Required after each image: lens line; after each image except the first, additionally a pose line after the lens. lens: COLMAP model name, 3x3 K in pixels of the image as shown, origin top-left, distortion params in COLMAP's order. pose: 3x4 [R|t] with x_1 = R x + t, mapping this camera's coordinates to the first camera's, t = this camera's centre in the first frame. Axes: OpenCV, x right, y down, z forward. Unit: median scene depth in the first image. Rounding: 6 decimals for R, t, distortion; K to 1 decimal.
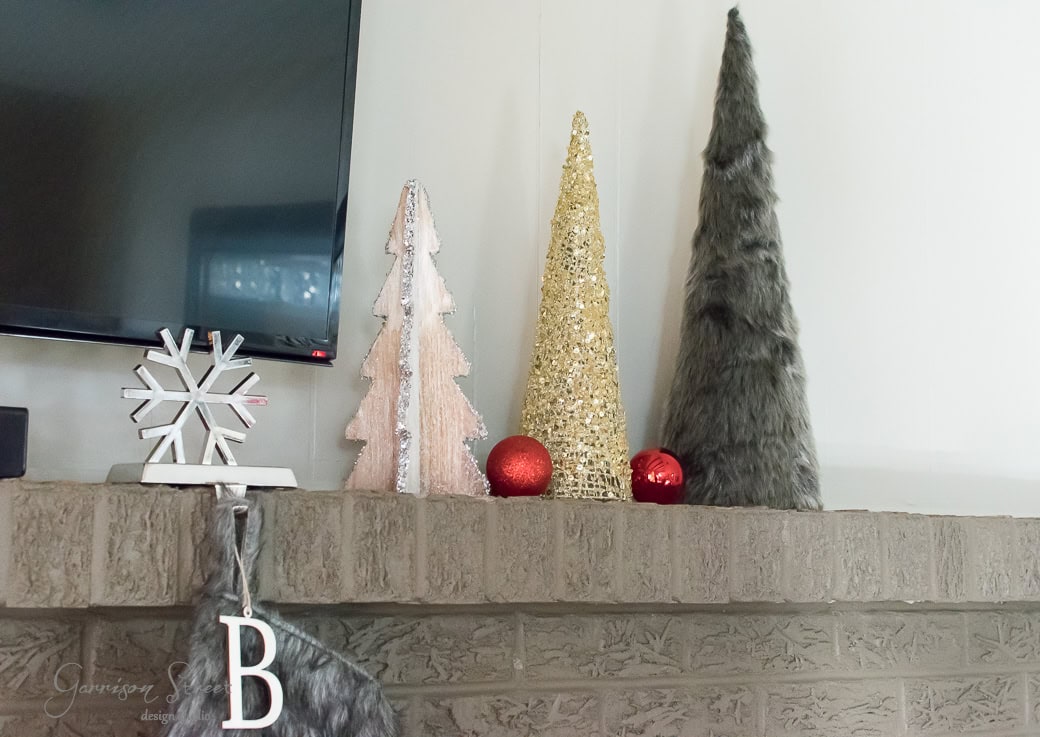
lens RADIAL K [[1631.0, 0, 531.7], [0, 1631.0, 365.2], [0, 0, 1]] dist [0.001405, 0.000000]
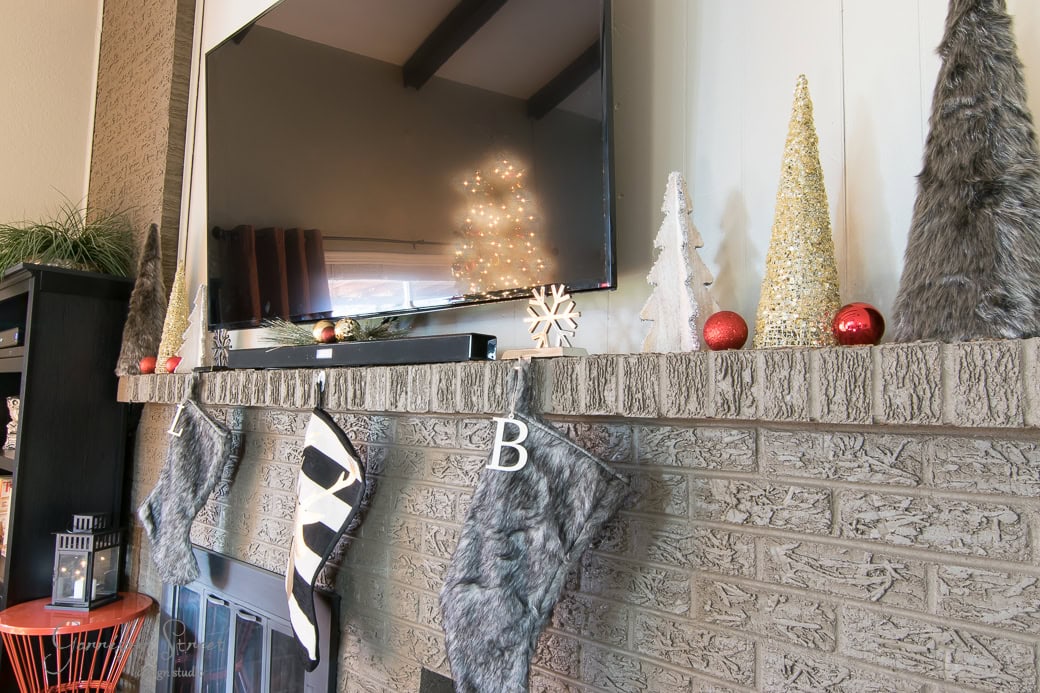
lens RADIAL K [[694.9, 0, 523.9], [0, 694.9, 348.7], [0, 0, 1]] dist [-0.010131, 0.004436]
pose [[0.221256, -0.092174, -0.970850, 0.573591], [0.097352, 0.992638, -0.072057, 0.105445], [0.970344, -0.078572, 0.228600, 0.658224]]
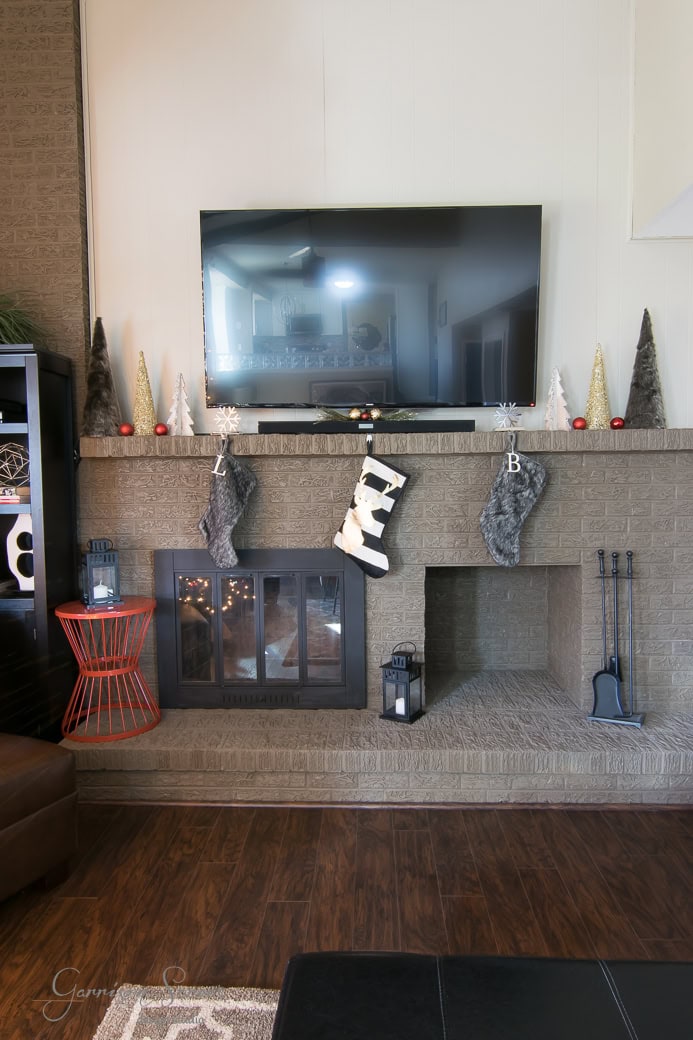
lens RADIAL K [[694.9, 0, 347.5], [0, 694.9, 508.9], [0, 0, 1]] dist [-0.010131, 0.004436]
pose [[0.796814, 0.014868, -0.604042, 0.686375], [0.094400, 0.984358, 0.148756, -0.059752], [0.596805, -0.175552, 0.782946, -1.062903]]
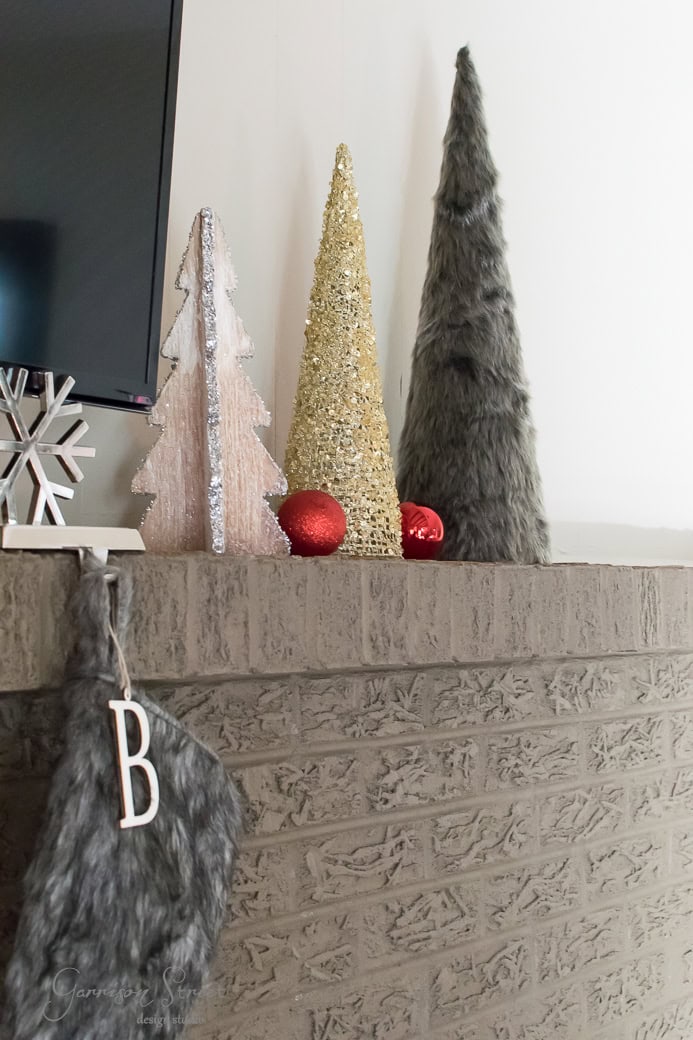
lens RADIAL K [[1538.8, 0, 305.2], [0, 1538.8, 518.5], [0, 0, 1]] dist [-0.006163, 0.000000]
pose [[0.963338, 0.004088, 0.268258, -0.245939], [-0.025134, 0.996862, 0.075067, -0.006960], [-0.267109, -0.079058, 0.960418, 0.145998]]
